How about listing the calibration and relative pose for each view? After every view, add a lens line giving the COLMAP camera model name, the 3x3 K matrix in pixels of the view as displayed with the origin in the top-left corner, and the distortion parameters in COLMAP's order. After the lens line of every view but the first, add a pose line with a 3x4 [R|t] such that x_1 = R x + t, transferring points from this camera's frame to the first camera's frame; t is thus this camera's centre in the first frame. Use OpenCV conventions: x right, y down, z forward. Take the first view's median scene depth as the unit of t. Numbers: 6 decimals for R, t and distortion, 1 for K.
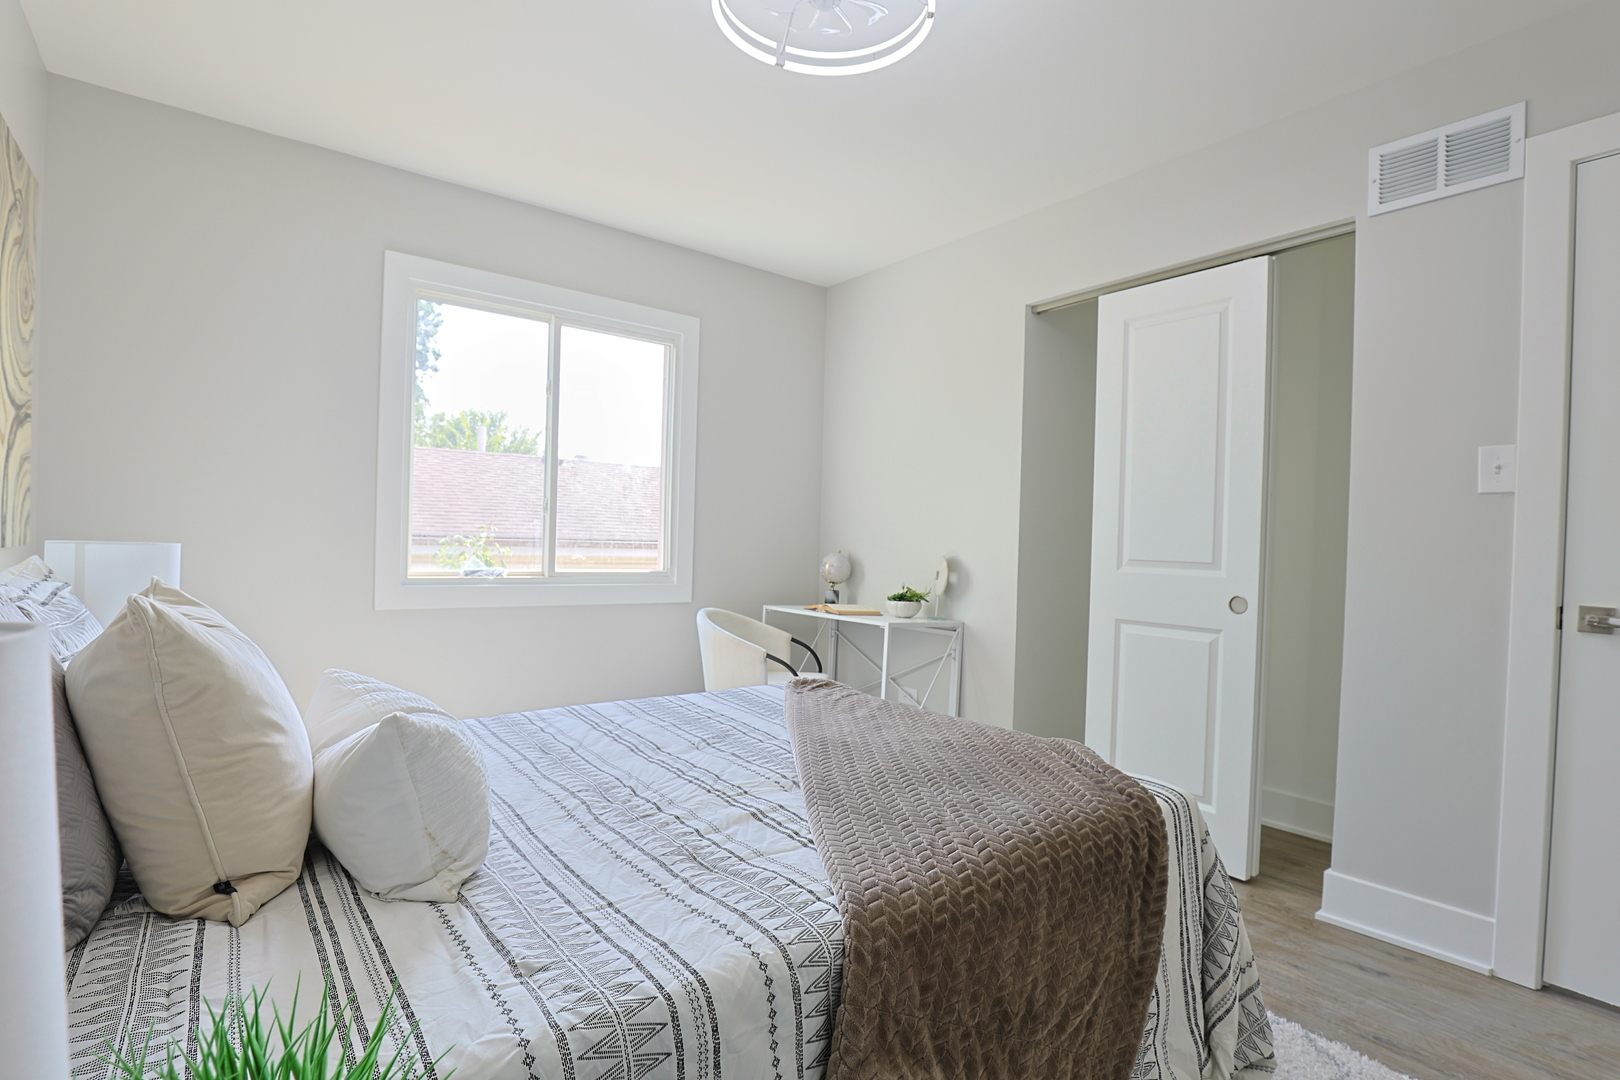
lens RADIAL K [[782.3, 0, 833.5], [0, 782.3, 554.6], [0, 0, 1]] dist [-0.033170, 0.005874]
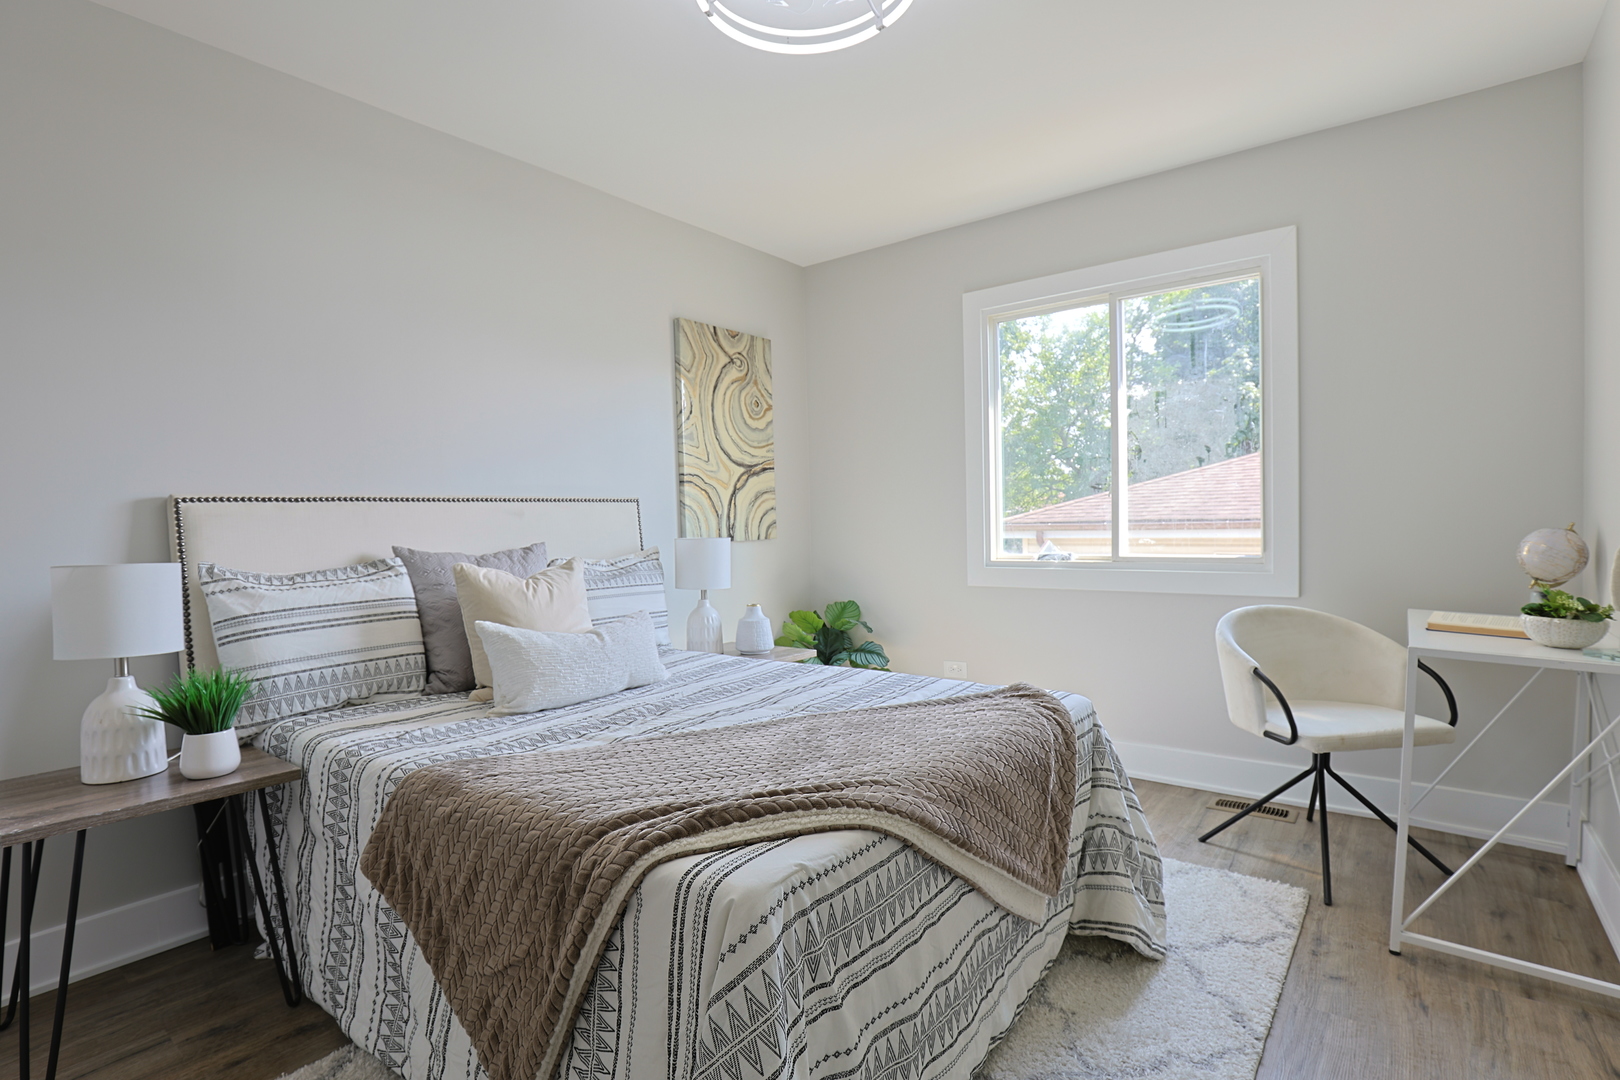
lens RADIAL K [[782.3, 0, 833.5], [0, 782.3, 554.6], [0, 0, 1]] dist [-0.033170, 0.005874]
pose [[0.251449, 0.014566, -0.967761, 0.496985], [0.018632, 0.999629, 0.019886, -0.005567], [0.967691, -0.023032, 0.251085, 0.409662]]
